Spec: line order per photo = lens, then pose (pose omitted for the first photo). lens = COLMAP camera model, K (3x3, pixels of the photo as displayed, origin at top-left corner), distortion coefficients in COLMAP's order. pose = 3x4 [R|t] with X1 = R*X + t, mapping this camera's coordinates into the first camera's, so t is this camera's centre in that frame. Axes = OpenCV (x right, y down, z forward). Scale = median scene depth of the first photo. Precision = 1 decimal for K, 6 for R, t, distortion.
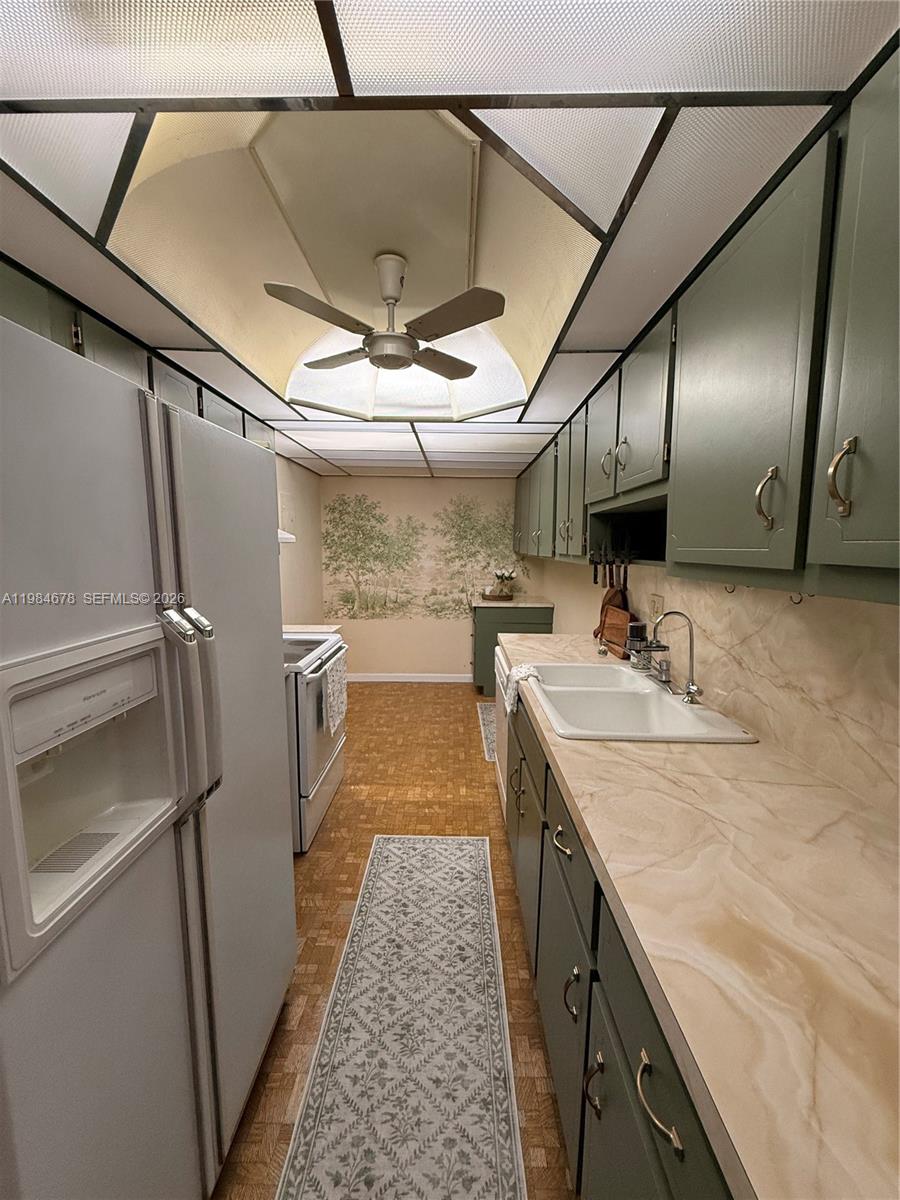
lens RADIAL K [[477.2, 0, 450.0], [0, 477.2, 600.0], [0, 0, 1]] dist [0.001831, 0.000423]
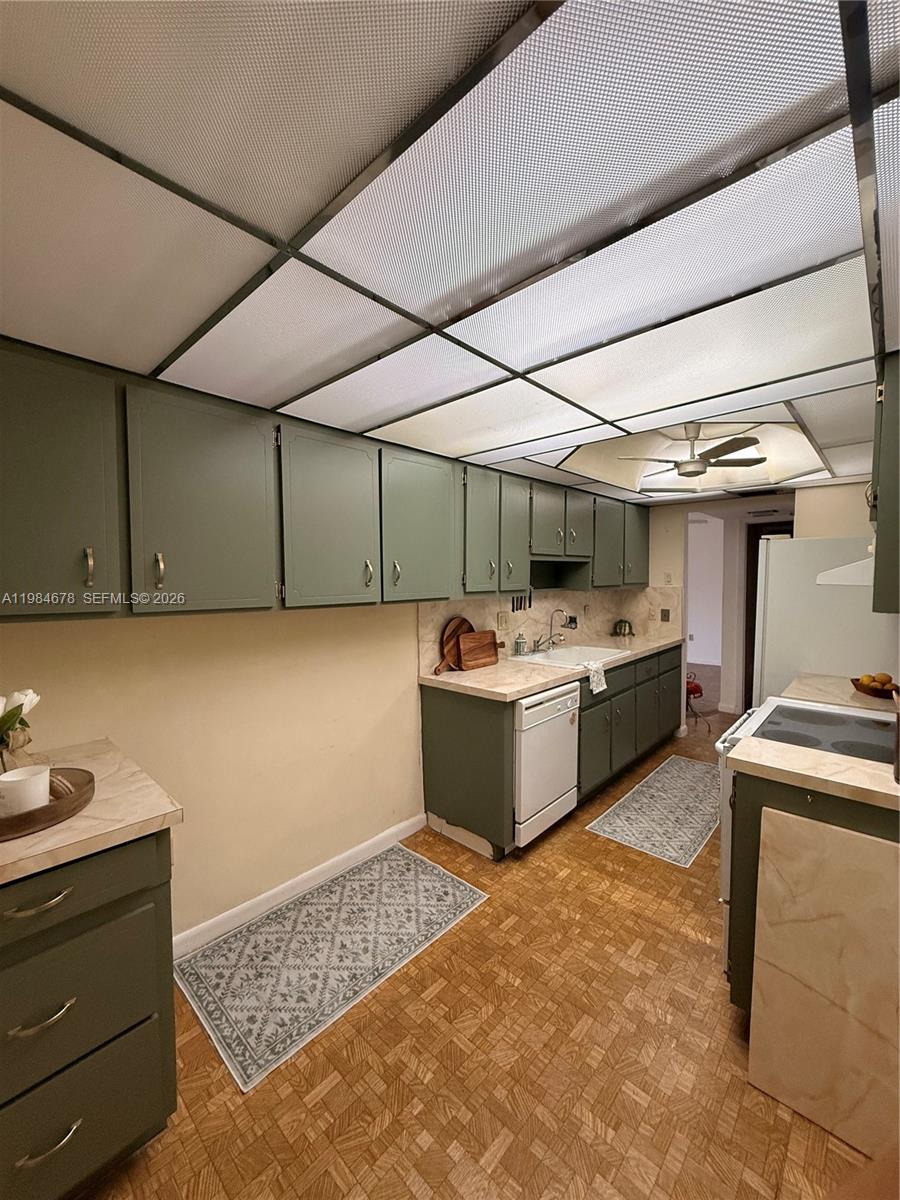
lens RADIAL K [[477.2, 0, 450.0], [0, 477.2, 600.0], [0, 0, 1]] dist [0.001831, 0.000423]
pose [[-0.741502, -0.029607, 0.670297, -0.404233], [0.081416, 0.987673, 0.133690, -0.223763], [-0.665993, 0.153704, -0.729951, 1.803676]]
